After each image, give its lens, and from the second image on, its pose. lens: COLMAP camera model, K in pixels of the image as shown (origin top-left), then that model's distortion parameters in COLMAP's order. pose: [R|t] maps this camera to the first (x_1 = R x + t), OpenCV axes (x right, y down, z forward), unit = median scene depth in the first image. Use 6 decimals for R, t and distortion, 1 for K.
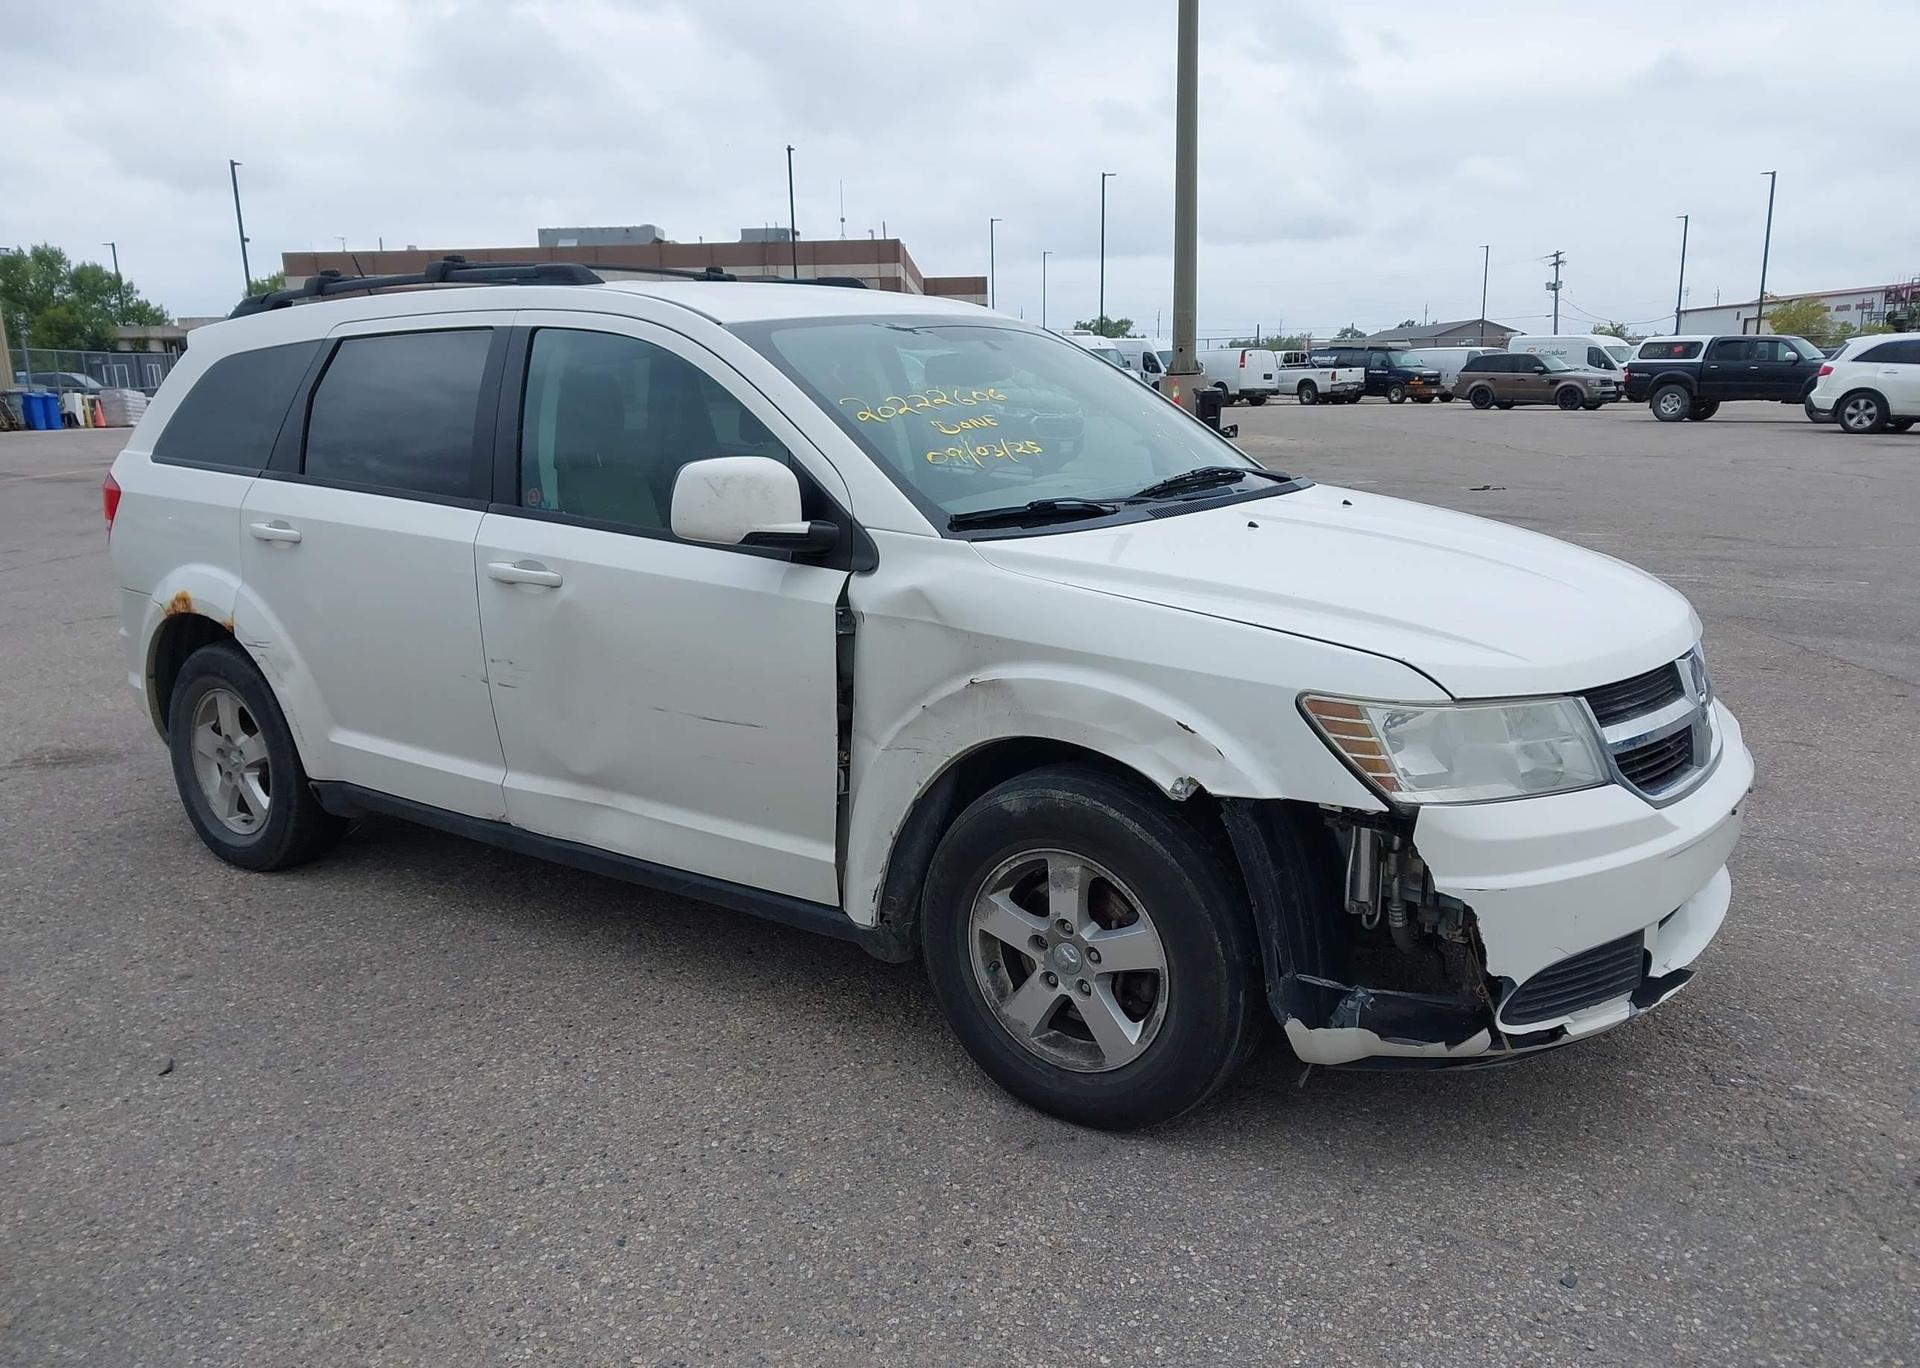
lens RADIAL K [[1535.8, 0, 958.1], [0, 1535.8, 661.0], [0, 0, 1]] dist [0.031050, -0.037454]
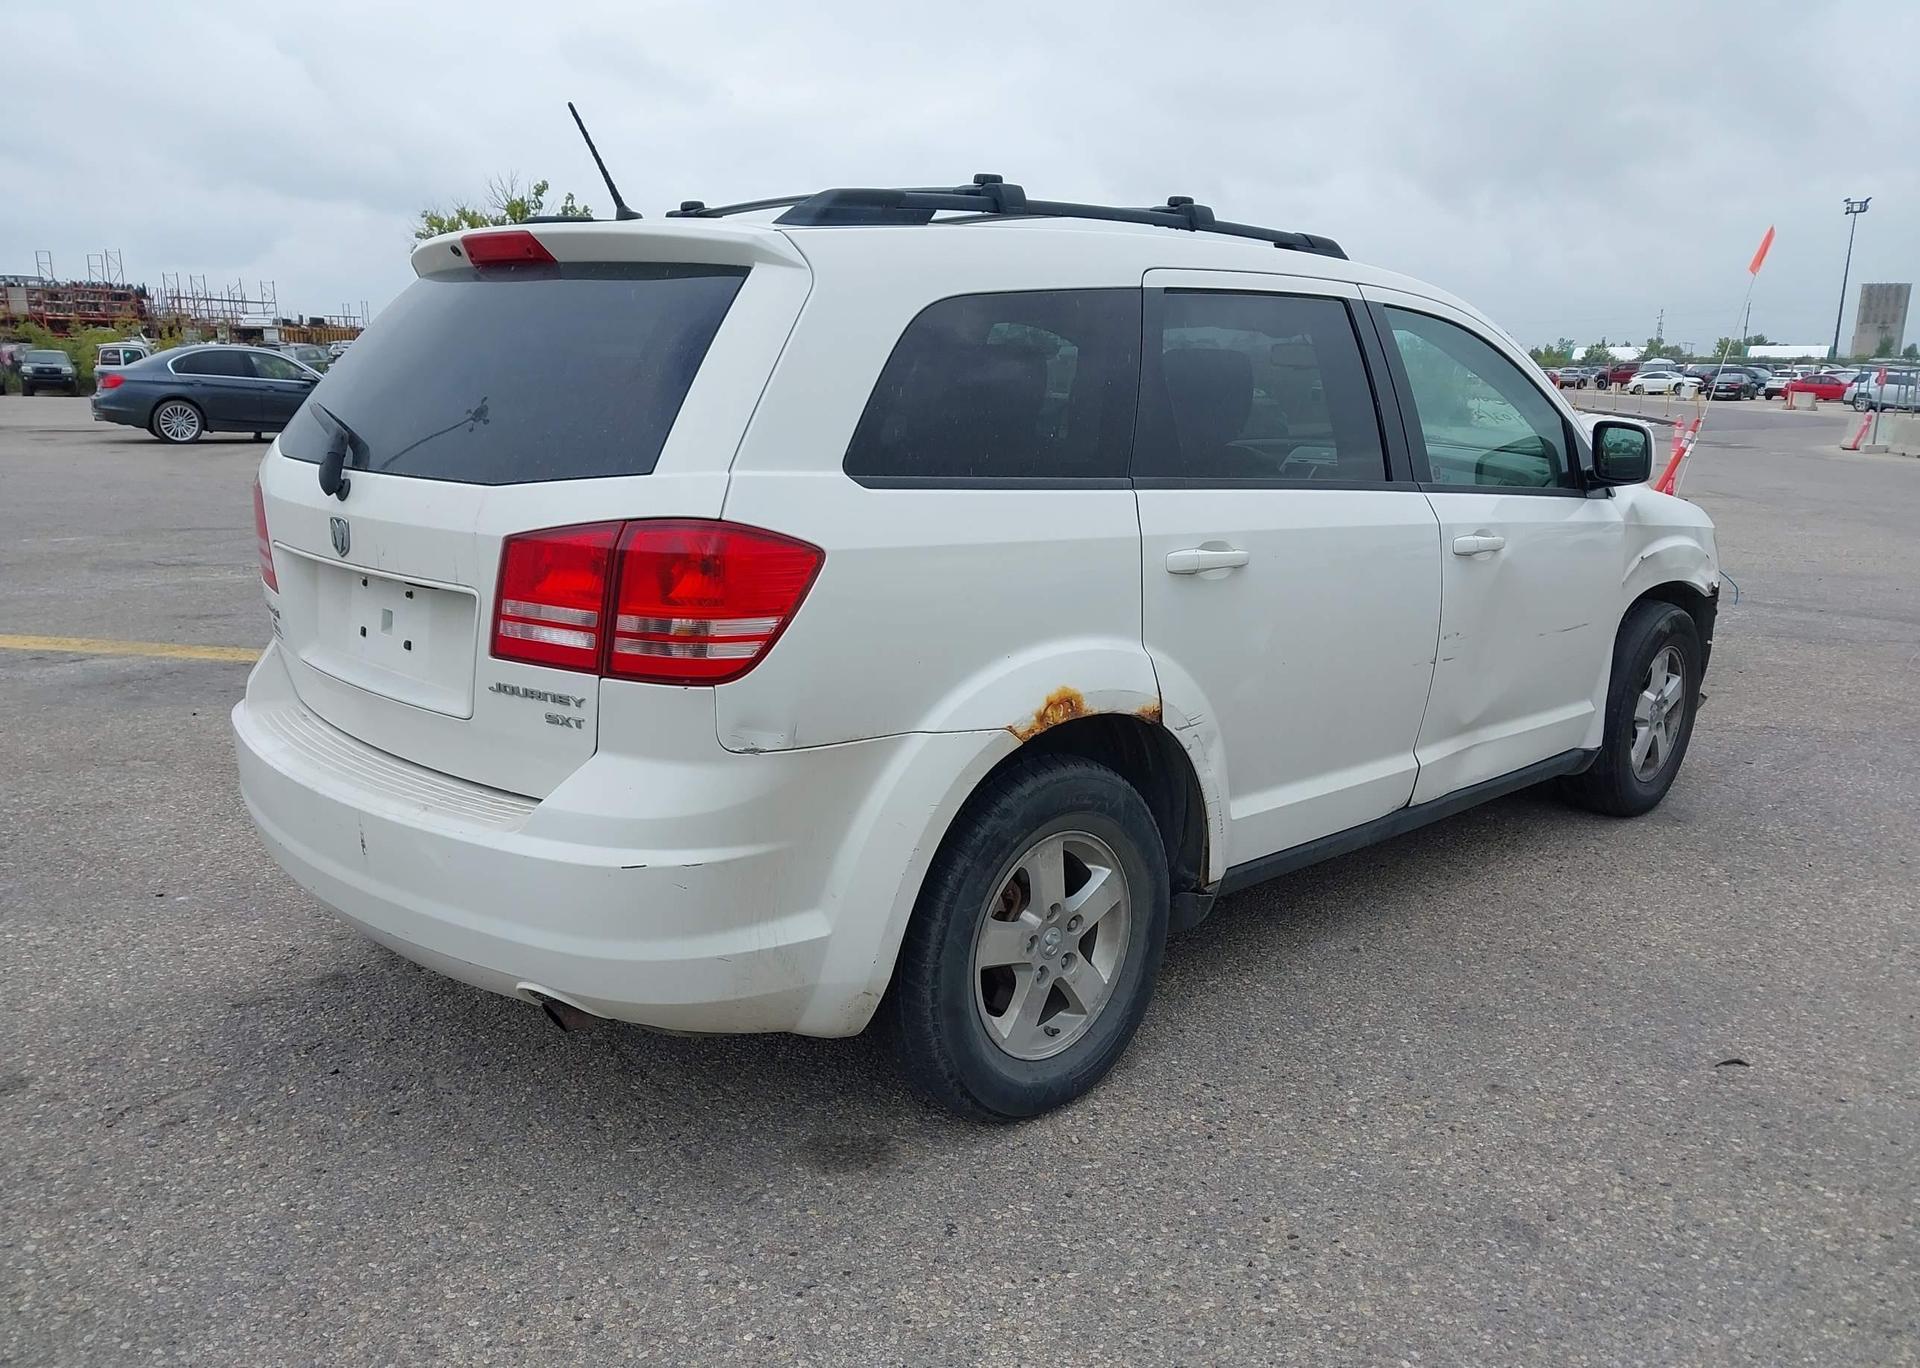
lens RADIAL K [[1538.8, 0, 965.1], [0, 1538.8, 693.1], [0, 0, 1]] dist [0.010870, -0.007634]
pose [[0.150268, -0.186222, 0.970948, -1.589725], [0.165690, 0.972953, 0.160963, -0.212867], [-0.974662, 0.136689, 0.177059, 1.355372]]
